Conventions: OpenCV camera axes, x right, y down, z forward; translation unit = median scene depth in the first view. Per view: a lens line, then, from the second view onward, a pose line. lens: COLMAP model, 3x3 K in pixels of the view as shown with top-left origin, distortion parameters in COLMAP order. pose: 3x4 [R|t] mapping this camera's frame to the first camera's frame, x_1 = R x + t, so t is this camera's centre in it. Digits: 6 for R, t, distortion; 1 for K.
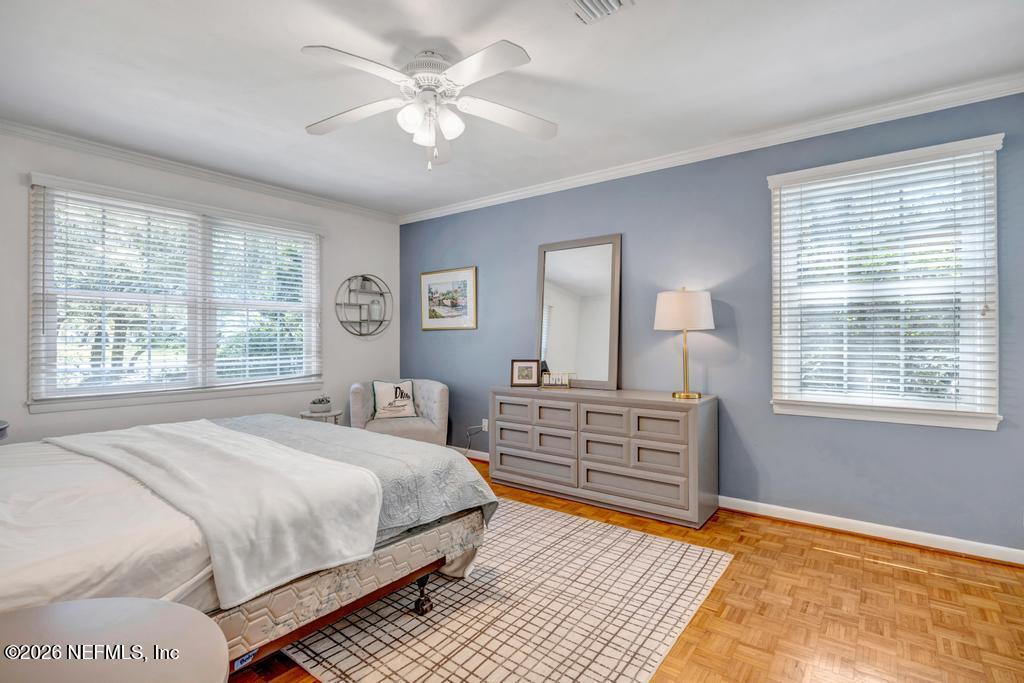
lens RADIAL K [[499.7, 0, 510.3], [0, 499.7, 338.5], [0, 0, 1]] dist [-0.002767, -0.000418]
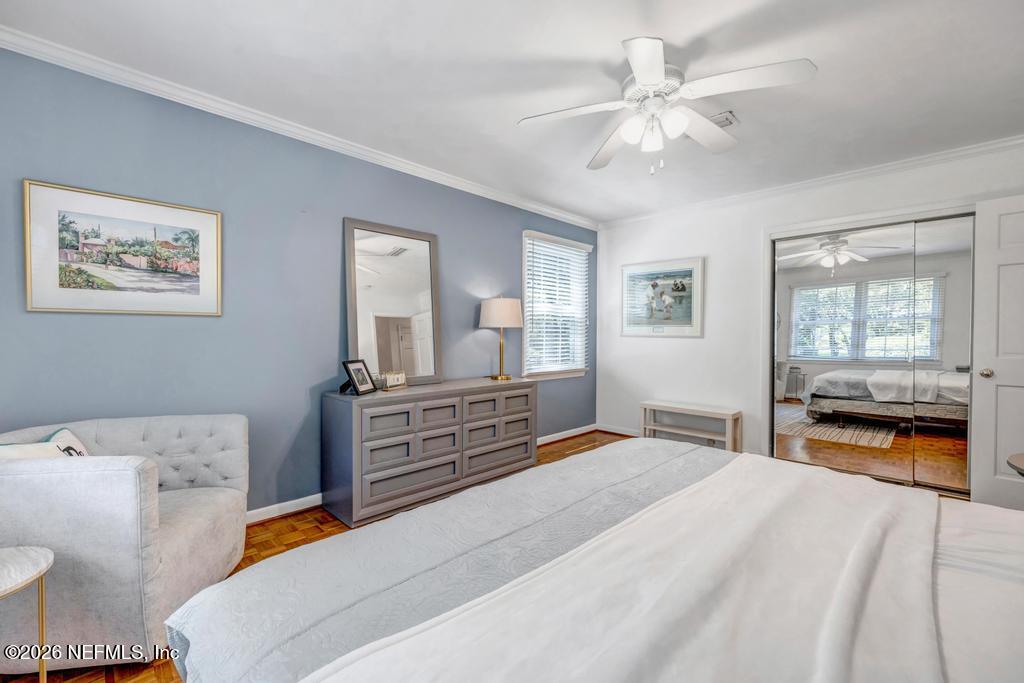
lens RADIAL K [[449.6, 0, 511.1], [0, 449.6, 342.8], [0, 0, 1]] dist [0.002810, 0.000291]
pose [[0.110428, -0.010249, 0.993831, -0.559368], [0.003653, 0.999944, 0.009906, 0.008360], [-0.993877, 0.002537, 0.110459, 0.585775]]
